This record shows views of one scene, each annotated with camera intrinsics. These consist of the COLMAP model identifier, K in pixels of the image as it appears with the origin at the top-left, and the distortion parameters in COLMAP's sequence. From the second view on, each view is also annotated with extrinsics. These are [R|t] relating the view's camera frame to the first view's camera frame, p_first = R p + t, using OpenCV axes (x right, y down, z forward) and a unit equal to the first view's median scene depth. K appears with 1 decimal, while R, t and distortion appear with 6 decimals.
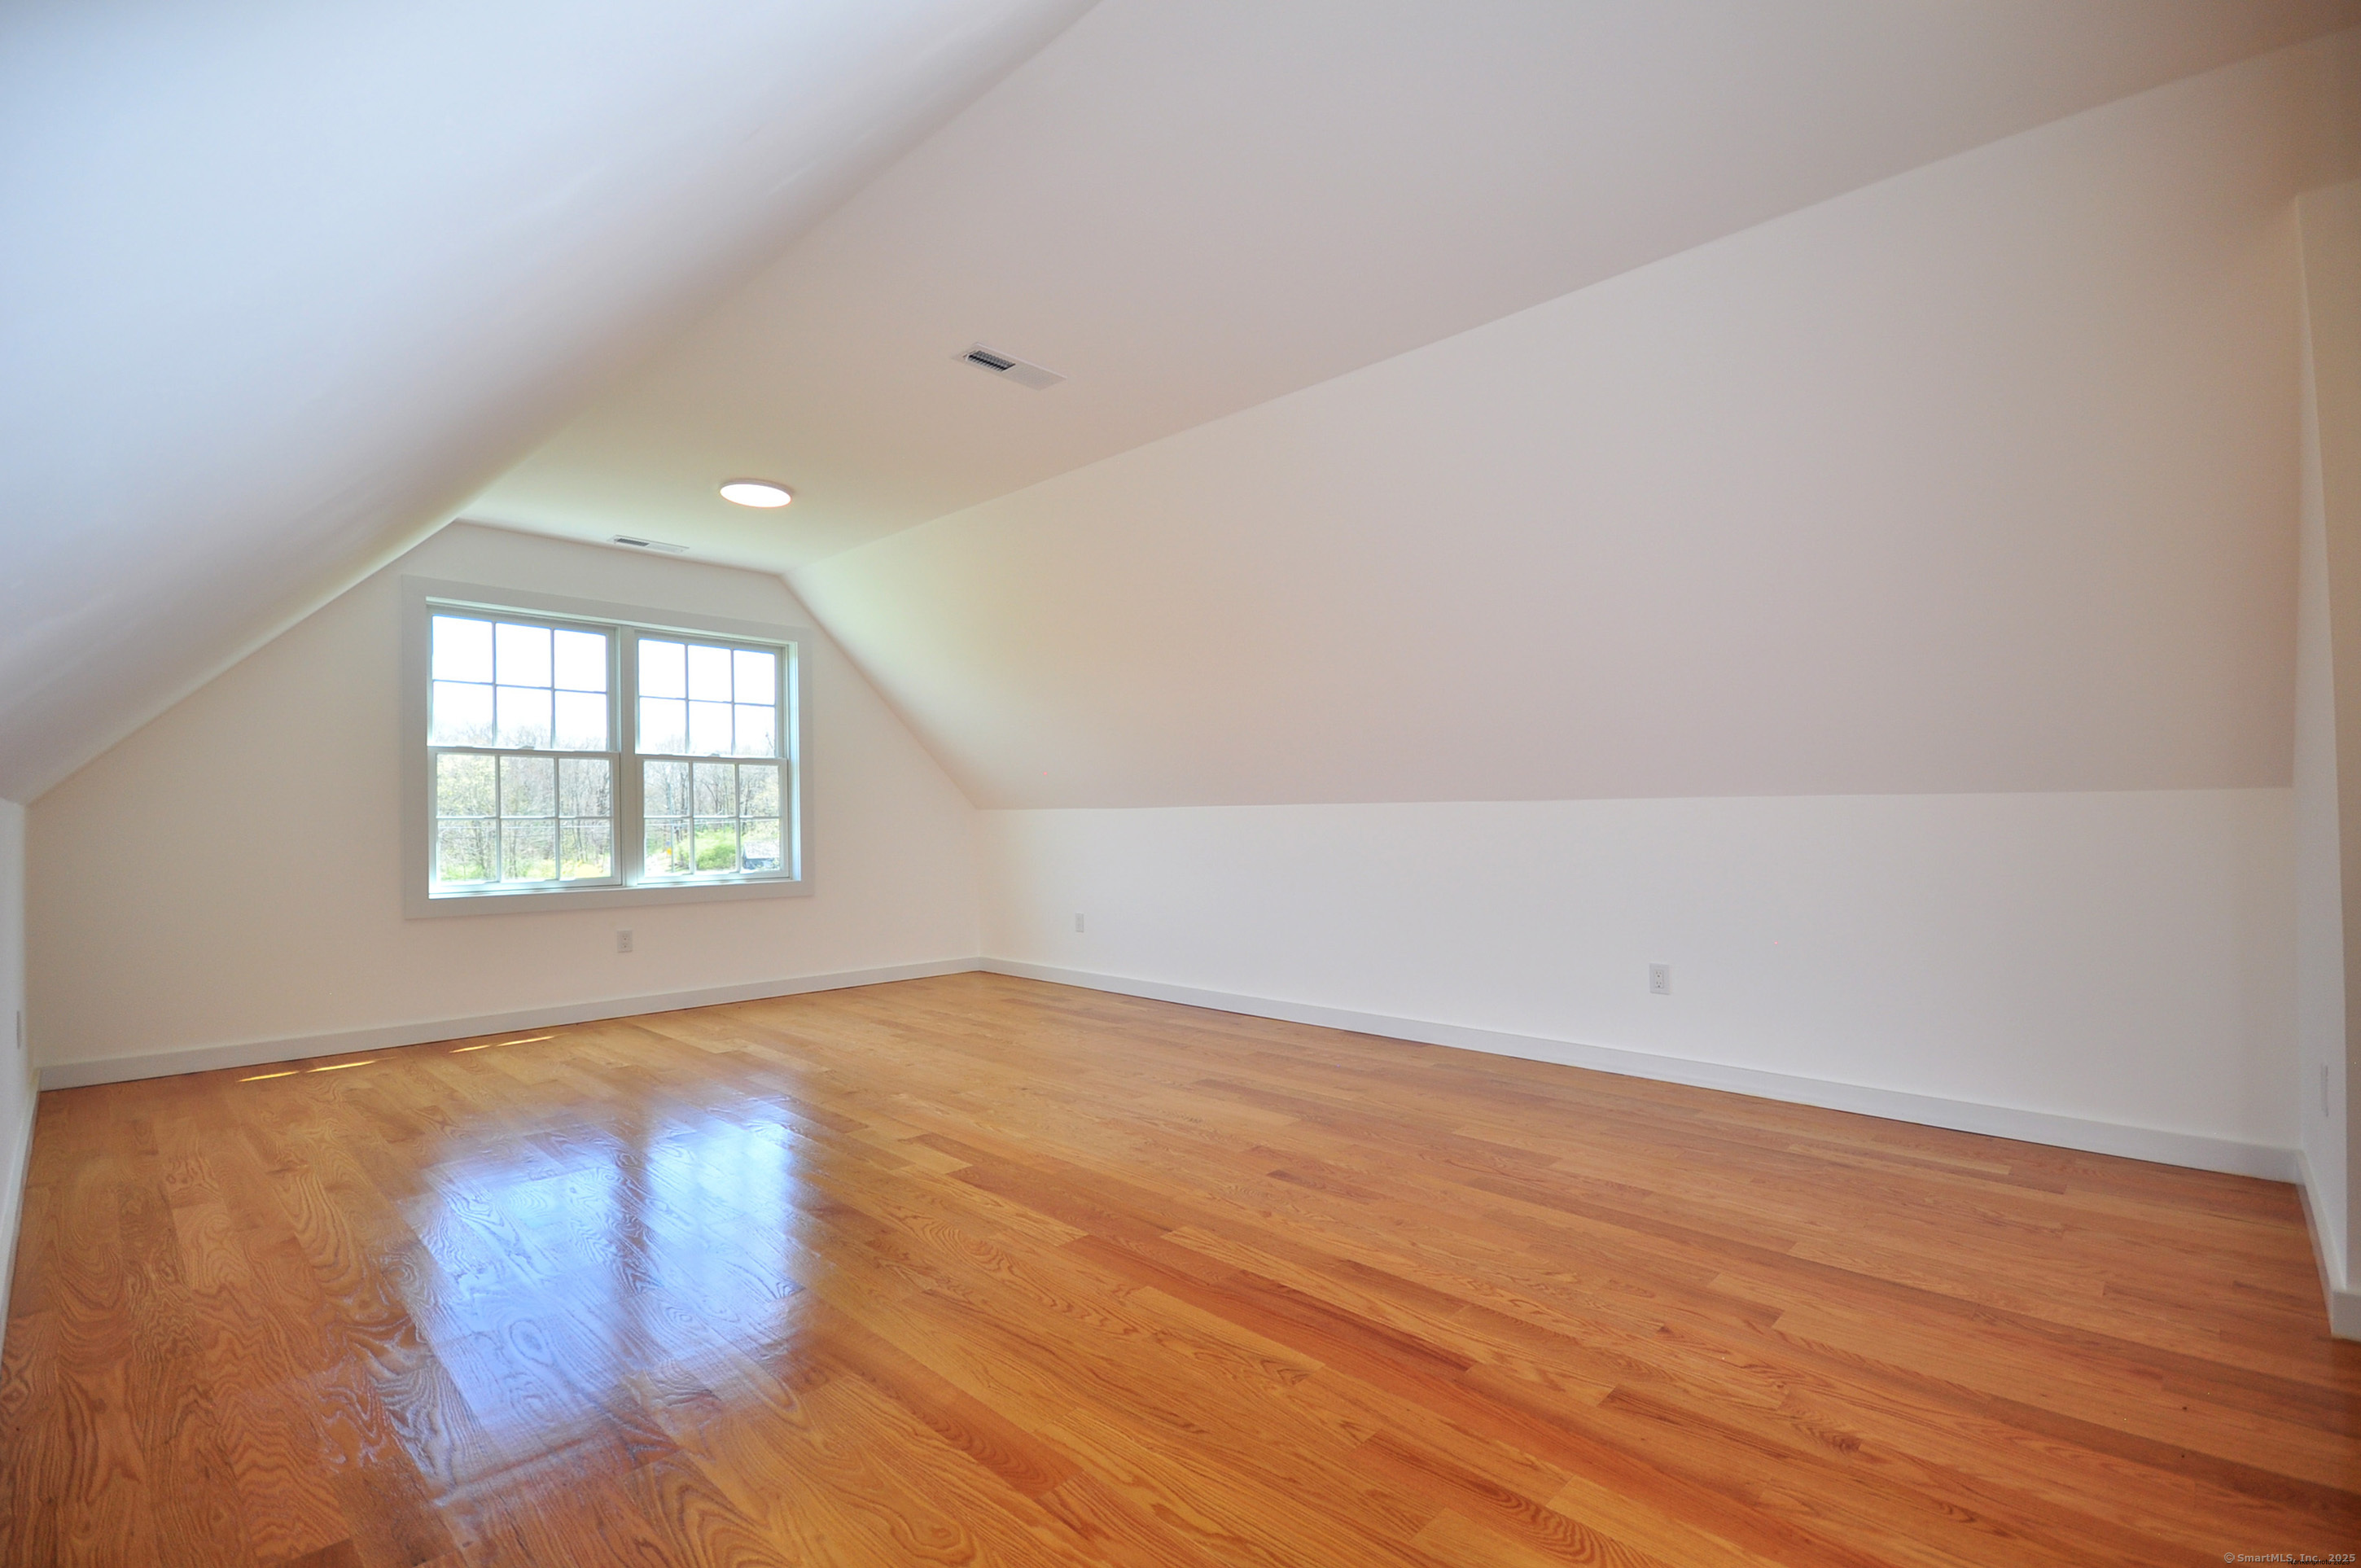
lens RADIAL K [[1029.4, 0, 1180.5], [0, 1029.4, 784.0], [0, 0, 1]] dist [-0.000956, -0.000276]
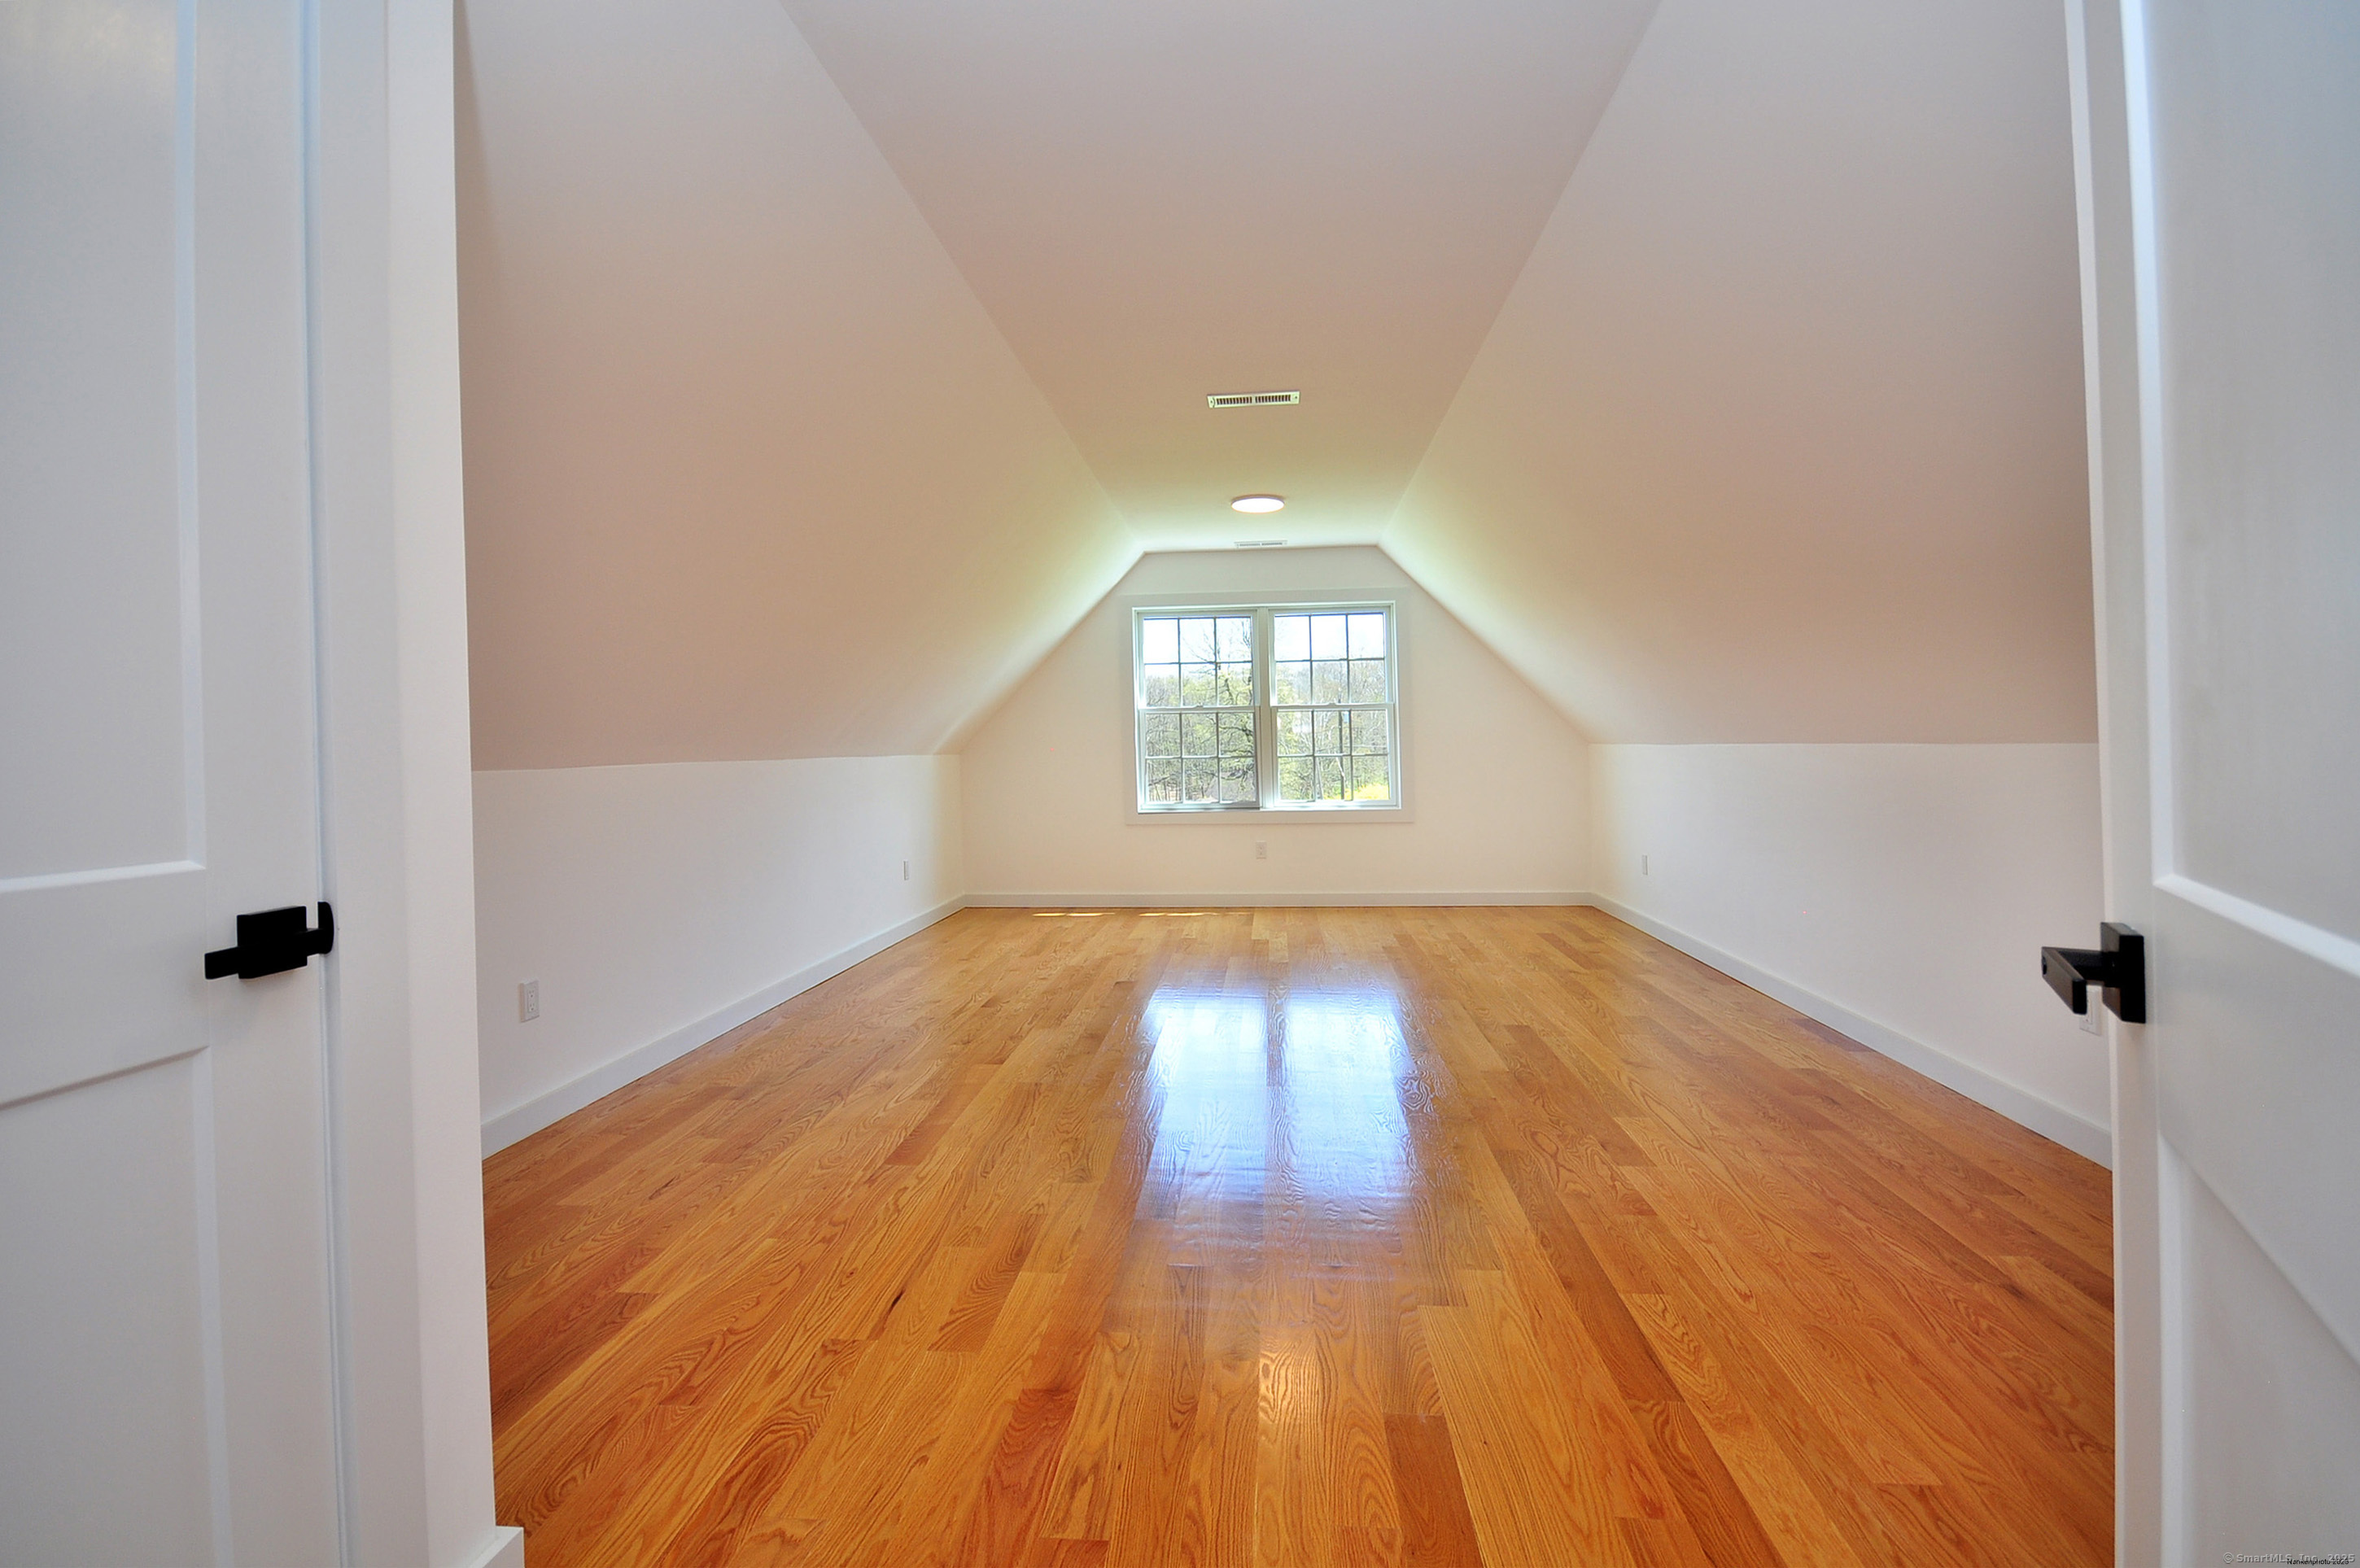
lens RADIAL K [[1042.0, 0, 1185.9], [0, 1042.0, 794.7], [0, 0, 1]] dist [0.002273, -0.000124]
pose [[0.647216, 0.034312, -0.761534, 0.604087], [0.033908, 0.996702, 0.073725, -0.028905], [0.761553, -0.073538, 0.643918, 0.102193]]
